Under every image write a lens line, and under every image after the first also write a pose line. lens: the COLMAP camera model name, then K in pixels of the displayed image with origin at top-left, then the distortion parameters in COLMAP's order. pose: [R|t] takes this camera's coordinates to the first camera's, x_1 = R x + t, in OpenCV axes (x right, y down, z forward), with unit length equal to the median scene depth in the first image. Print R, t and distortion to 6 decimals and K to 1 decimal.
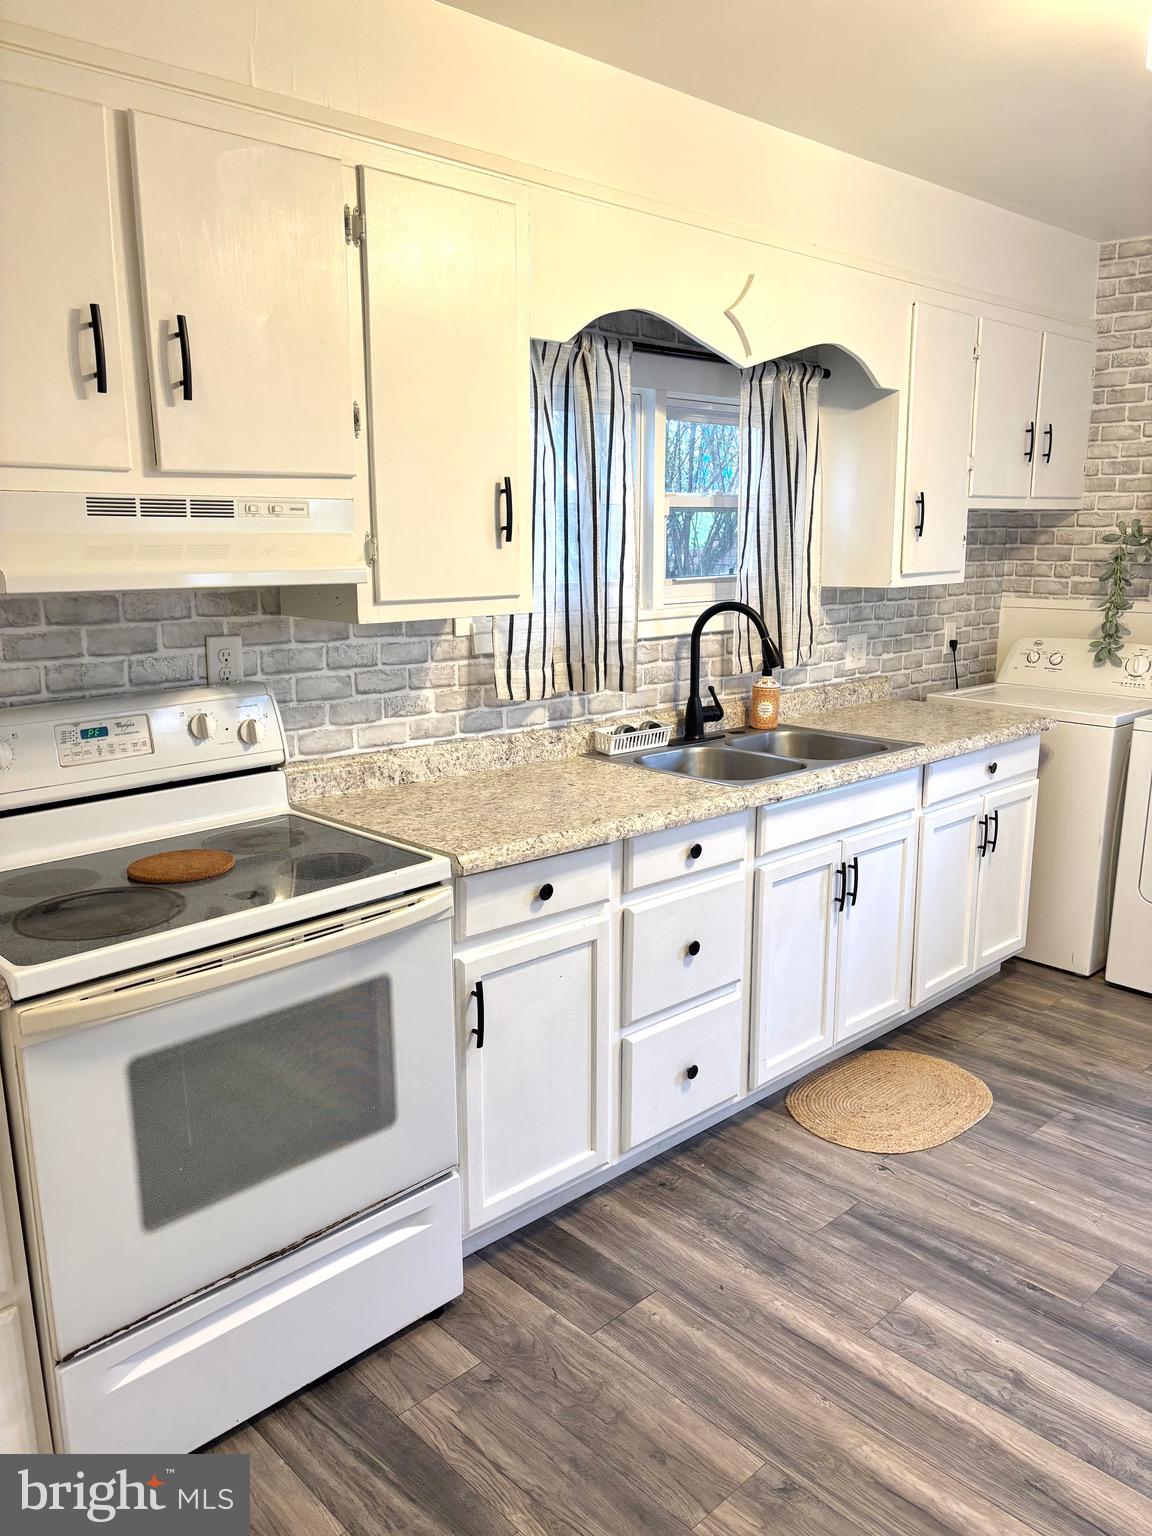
lens RADIAL K [[1160.6, 0, 578.7], [0, 1160.6, 772.4], [0, 0, 1]] dist [0.015785, -0.001873]
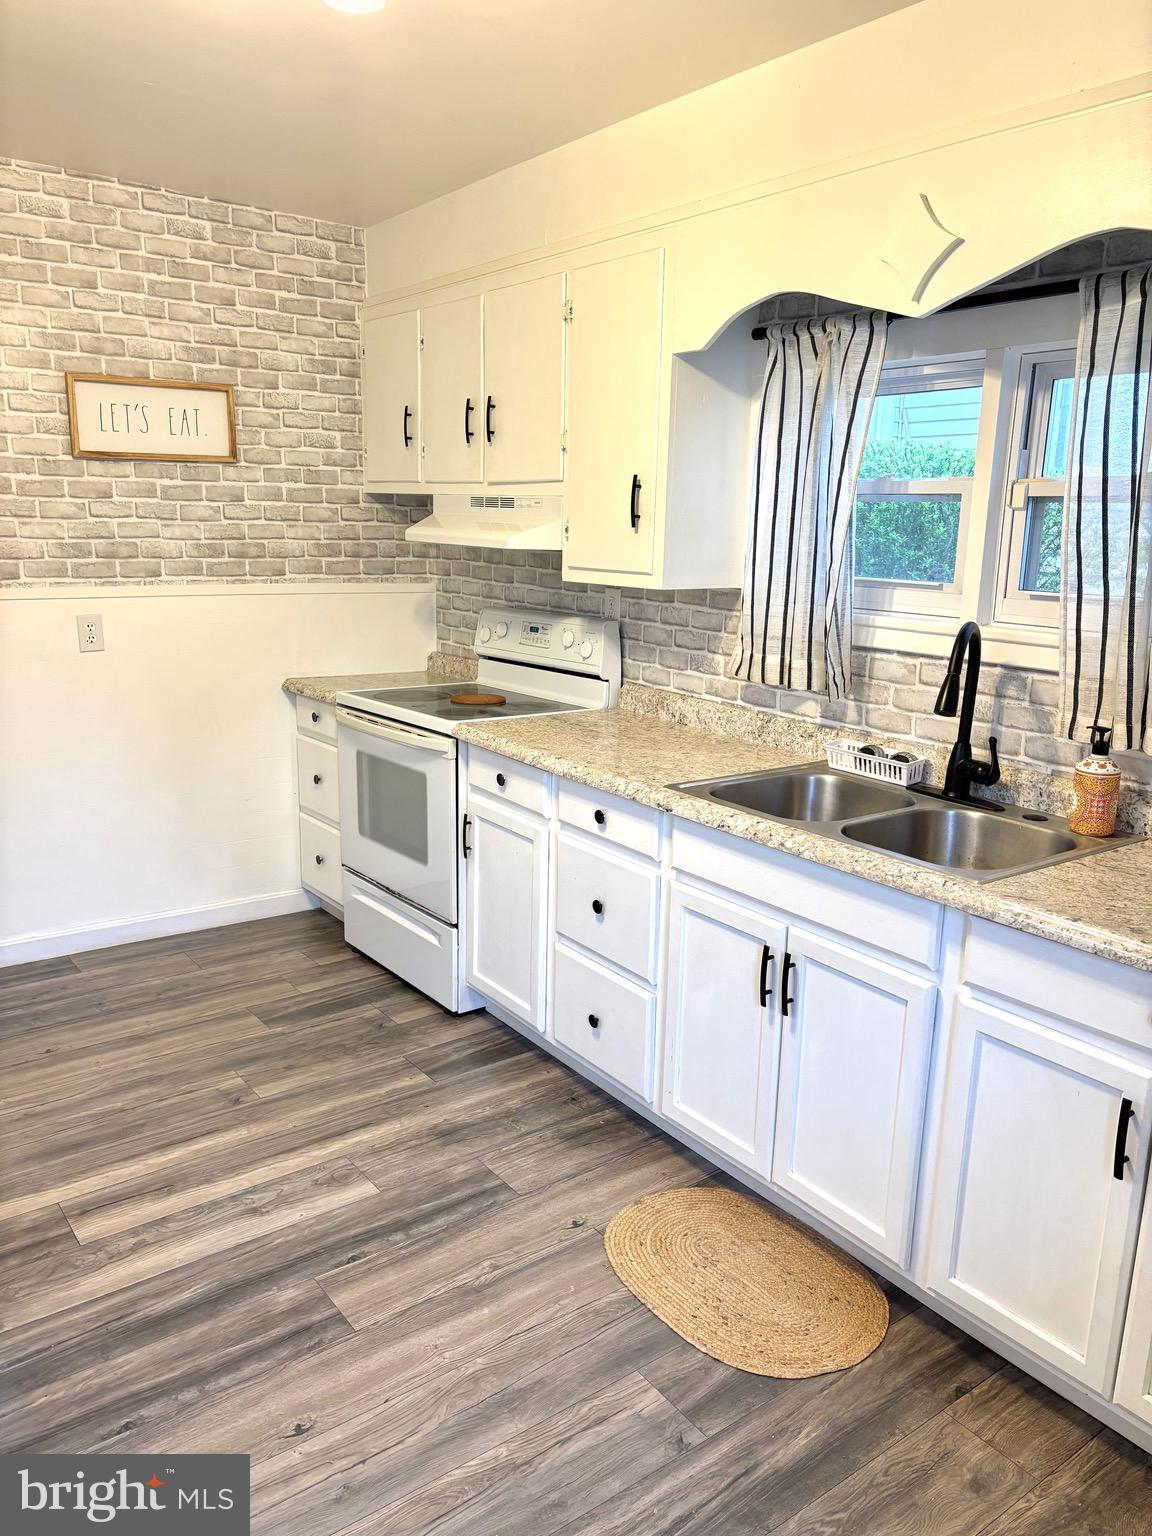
lens RADIAL K [[1154.4, 0, 573.1], [0, 1154.4, 779.7], [0, 0, 1]] dist [0.050011, -0.059842]
pose [[-0.130592, 0.218807, -0.966990, 0.958209], [-0.222419, 0.944016, 0.243647, -0.186340], [0.966165, 0.246895, -0.074615, 0.884434]]
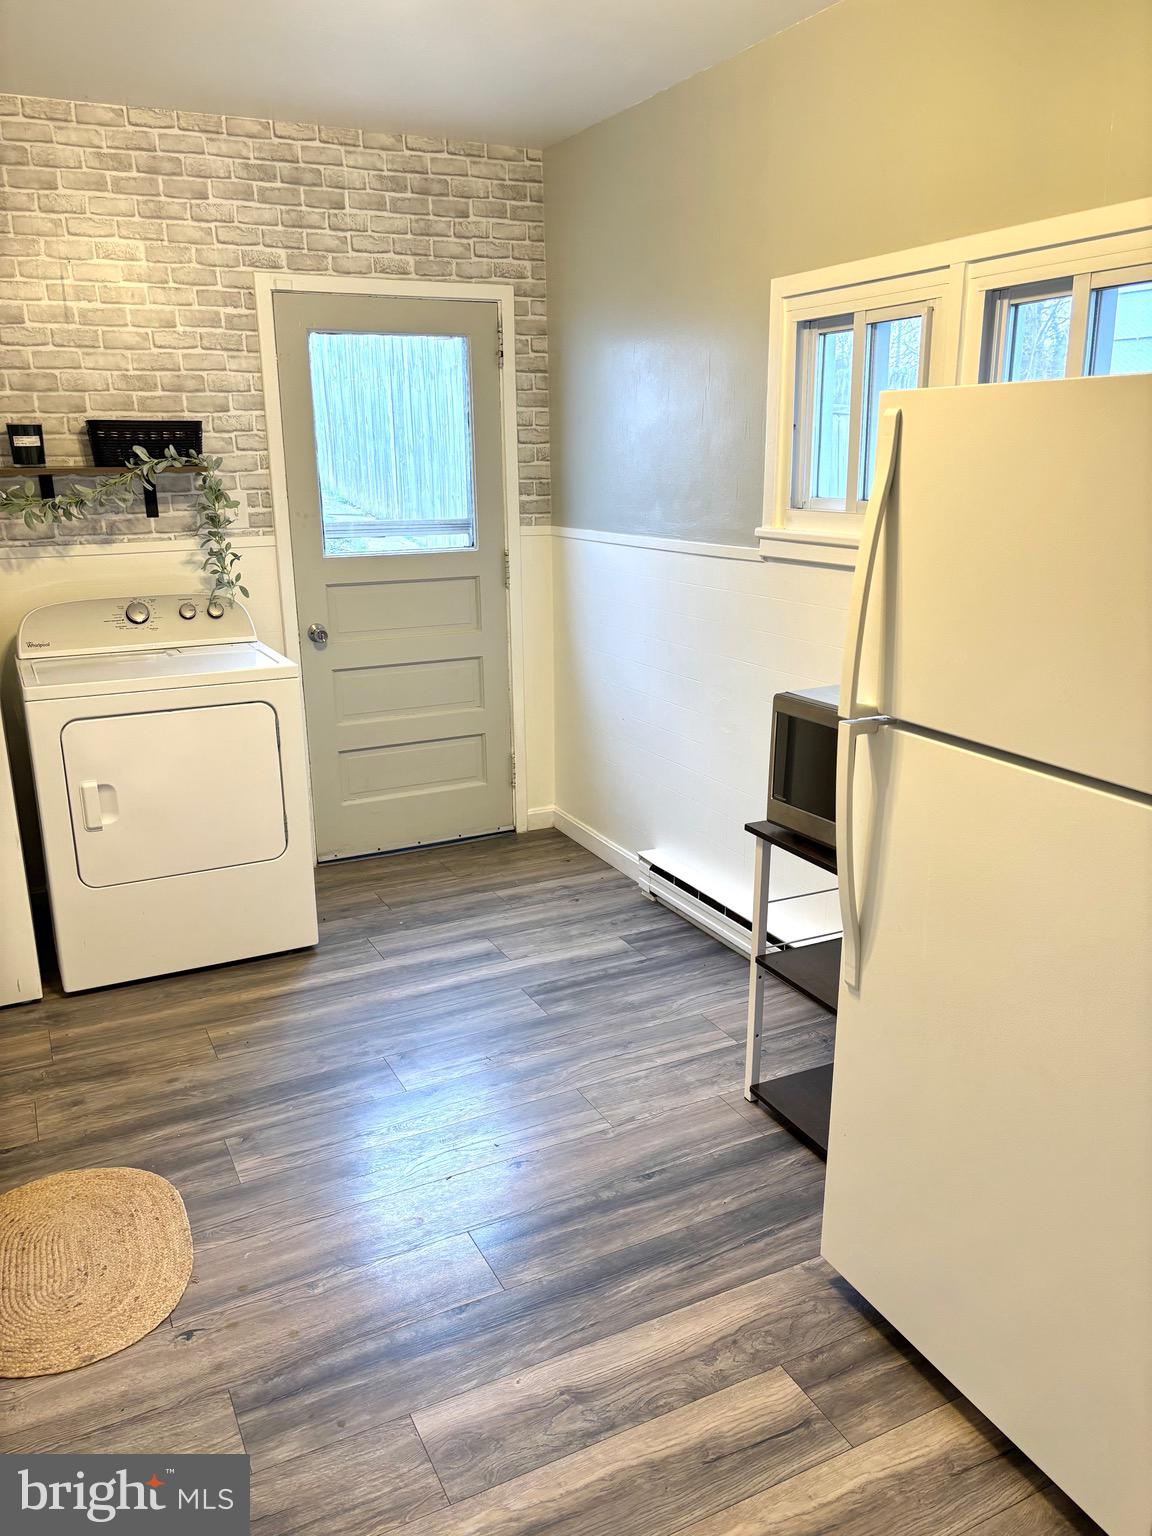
lens RADIAL K [[1154.4, 0, 573.1], [0, 1154.4, 779.7], [0, 0, 1]] dist [0.050011, -0.059842]
pose [[0.298723, -0.265304, 0.916722, -0.226530], [0.211441, 0.955108, 0.207513, -0.088393], [-0.930622, 0.131844, 0.341408, 0.427419]]
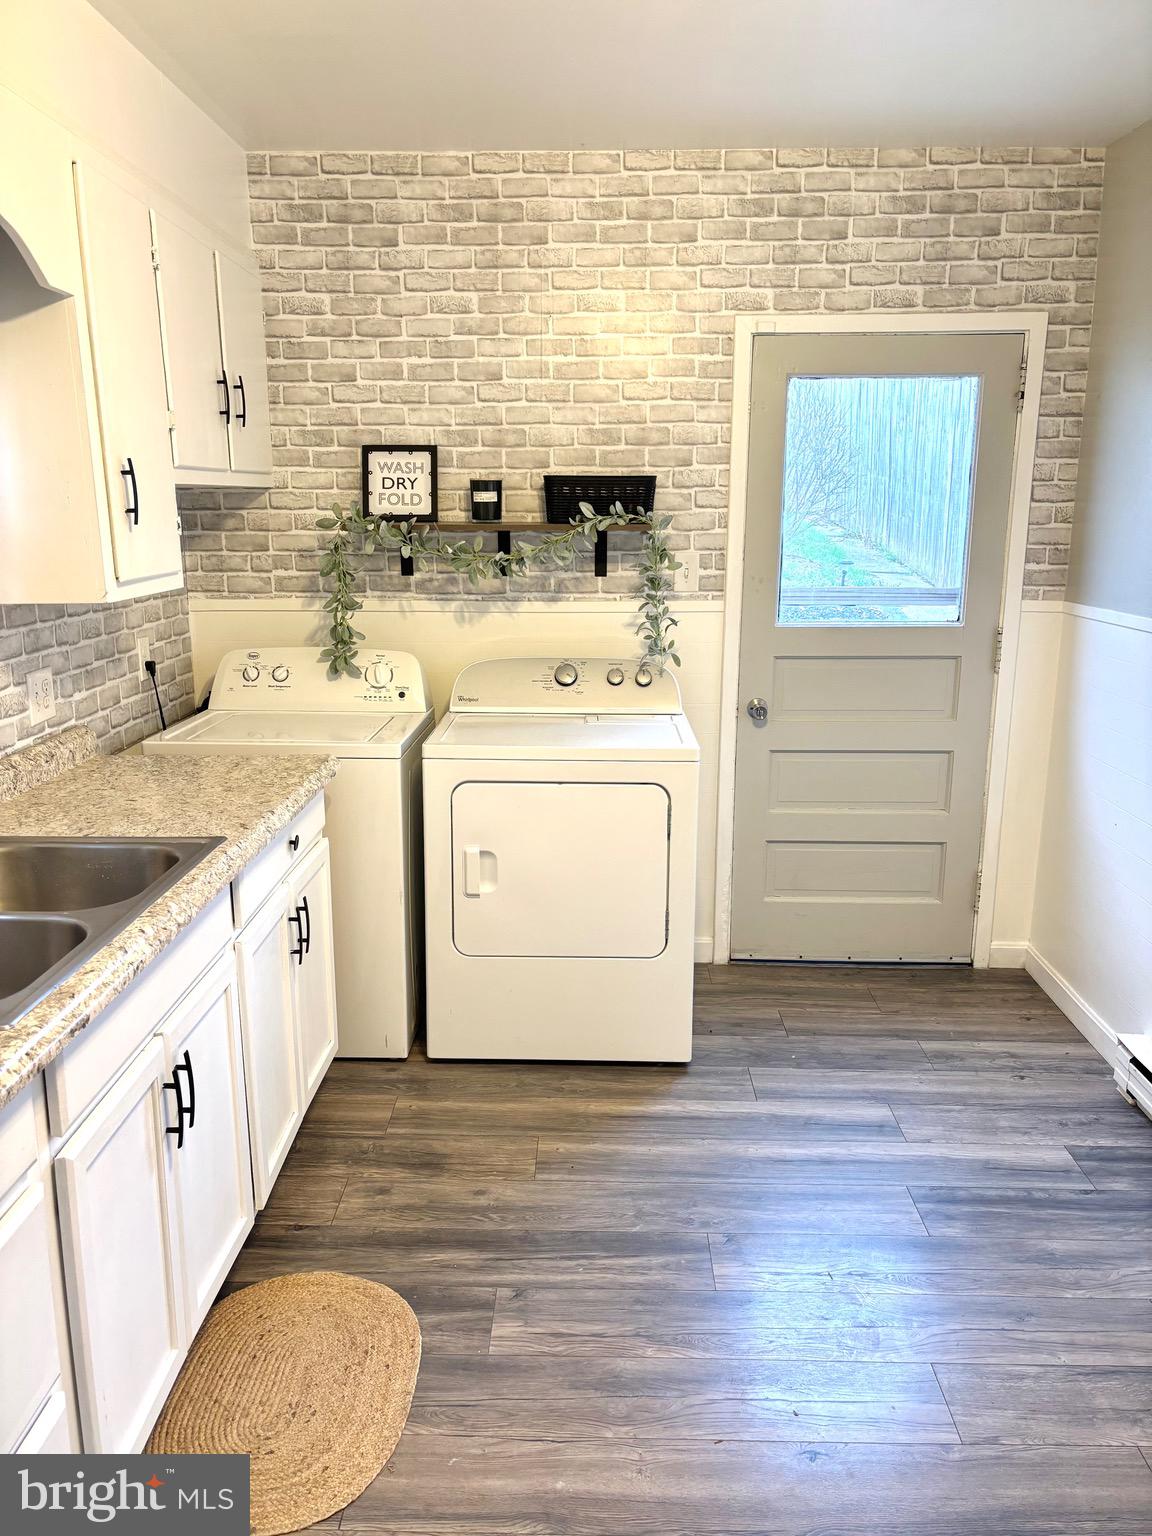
lens RADIAL K [[1160.7, 0, 571.2], [0, 1160.7, 773.5], [0, 0, 1]] dist [0.056810, -0.065195]
pose [[0.709952, -0.157655, 0.686377, -0.018137], [0.145626, 0.986421, 0.075944, -0.088218], [-0.689029, 0.046038, 0.723270, 0.401375]]
